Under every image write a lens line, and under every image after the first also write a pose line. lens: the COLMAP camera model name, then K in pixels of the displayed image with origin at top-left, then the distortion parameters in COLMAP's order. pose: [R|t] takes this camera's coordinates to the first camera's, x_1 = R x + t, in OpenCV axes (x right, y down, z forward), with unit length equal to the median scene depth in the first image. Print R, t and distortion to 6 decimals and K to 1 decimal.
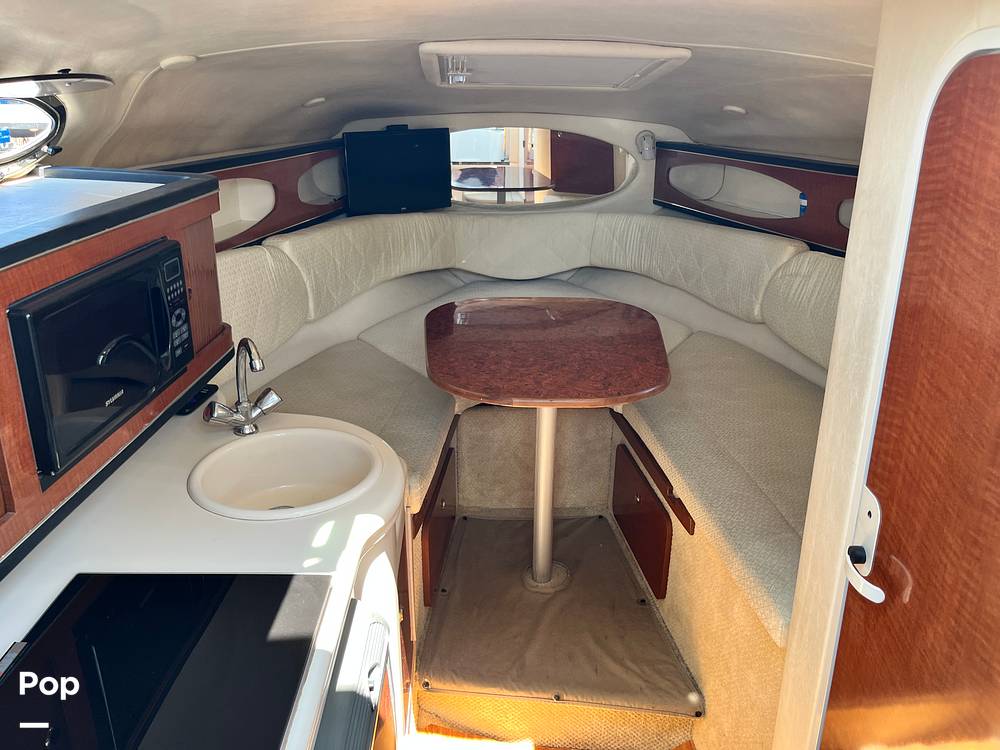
lens RADIAL K [[758.0, 0, 500.1], [0, 758.0, 368.5], [0, 0, 1]] dist [0.046683, -0.078119]
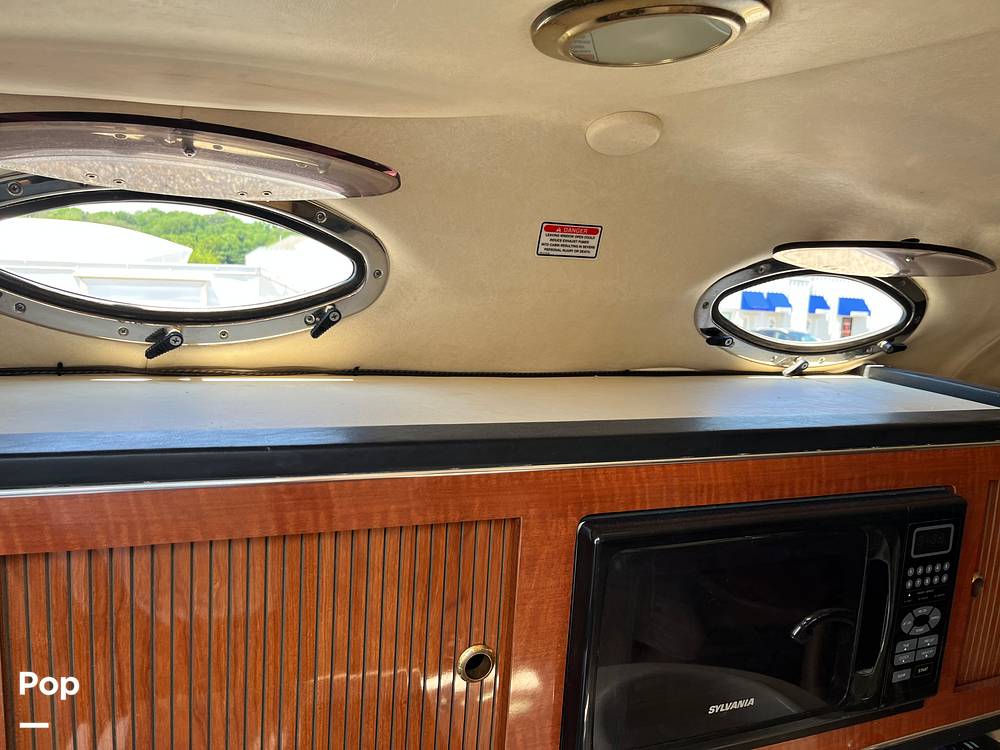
lens RADIAL K [[758.0, 0, 497.9], [0, 758.0, 384.8], [0, 0, 1]] dist [0.046683, -0.078119]
pose [[0.404273, 0.134825, -0.904647, -0.031701], [-0.364409, 0.930927, -0.024107, -0.069212], [0.838910, 0.339408, 0.425480, 0.279246]]
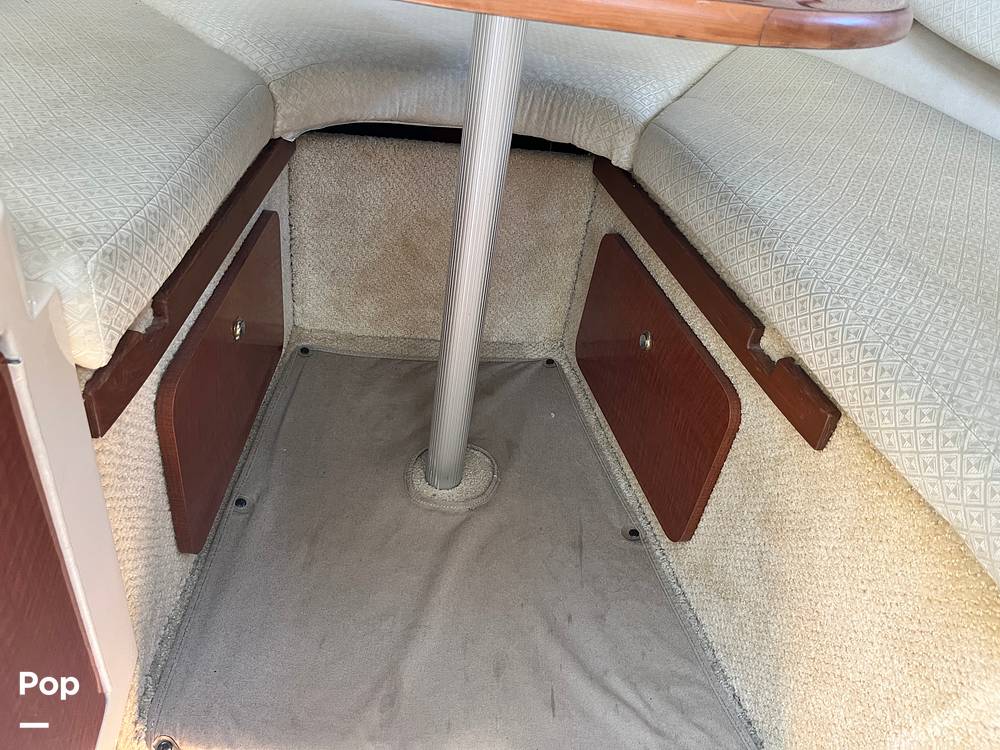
lens RADIAL K [[758.0, 0, 506.6], [0, 758.0, 378.8], [0, 0, 1]] dist [0.046683, -0.078119]
pose [[0.986330, 0.051475, 0.156538, 0.014663], [-0.090890, 0.962330, 0.256241, 0.084823], [-0.137451, -0.266966, 0.953853, 0.600695]]
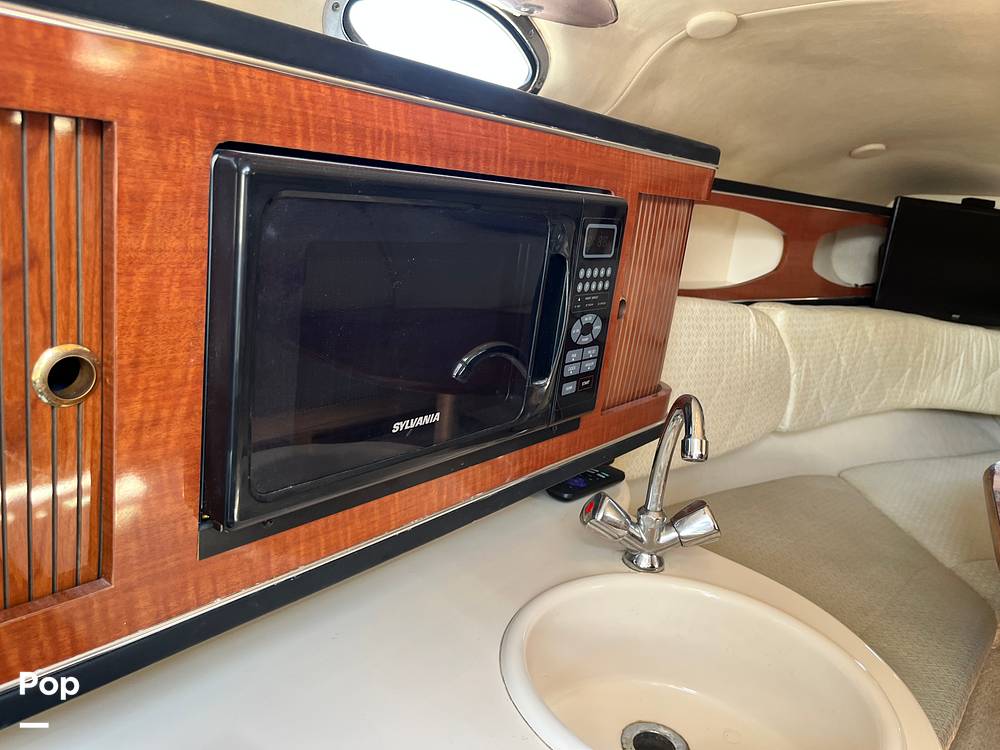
lens RADIAL K [[758.0, 0, 504.6], [0, 758.0, 380.9], [0, 0, 1]] dist [0.046683, -0.078119]
pose [[0.810651, 0.221338, -0.542084, -0.107178], [-0.299418, 0.952301, -0.058926, 0.013737], [0.503184, 0.210078, 0.838256, 0.341753]]
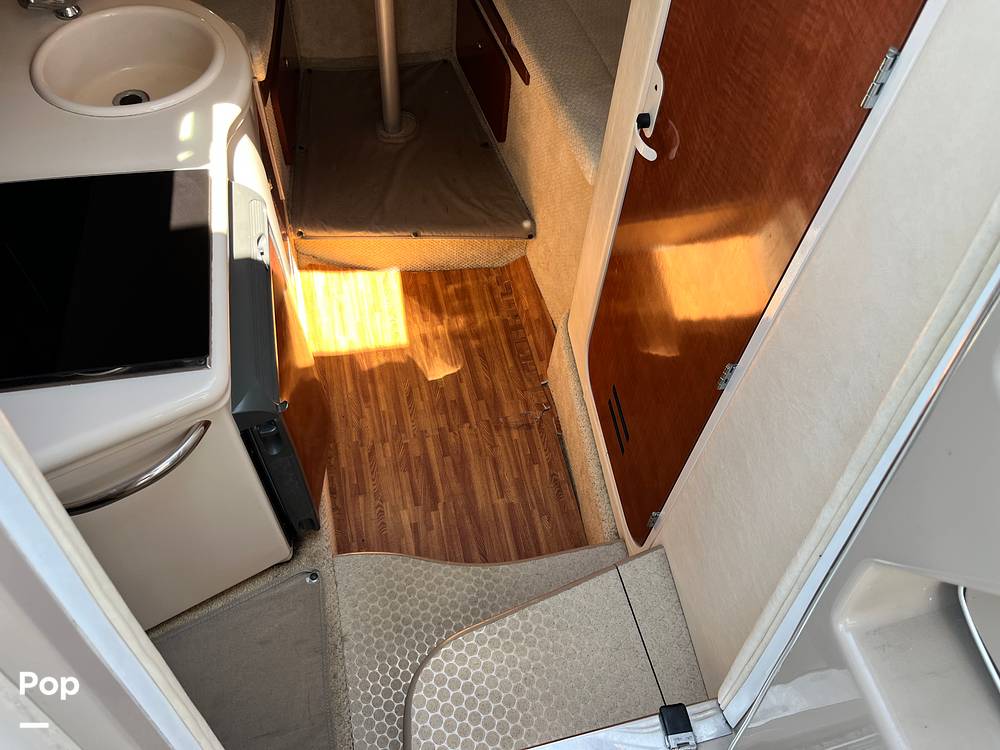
lens RADIAL K [[758.0, 0, 502.3], [0, 758.0, 378.4], [0, 0, 1]] dist [0.046683, -0.078119]
pose [[0.980671, -0.121862, 0.153079, -0.000889], [0.009967, 0.812464, 0.582926, -0.071483], [-0.195408, -0.570133, 0.797975, -0.094937]]
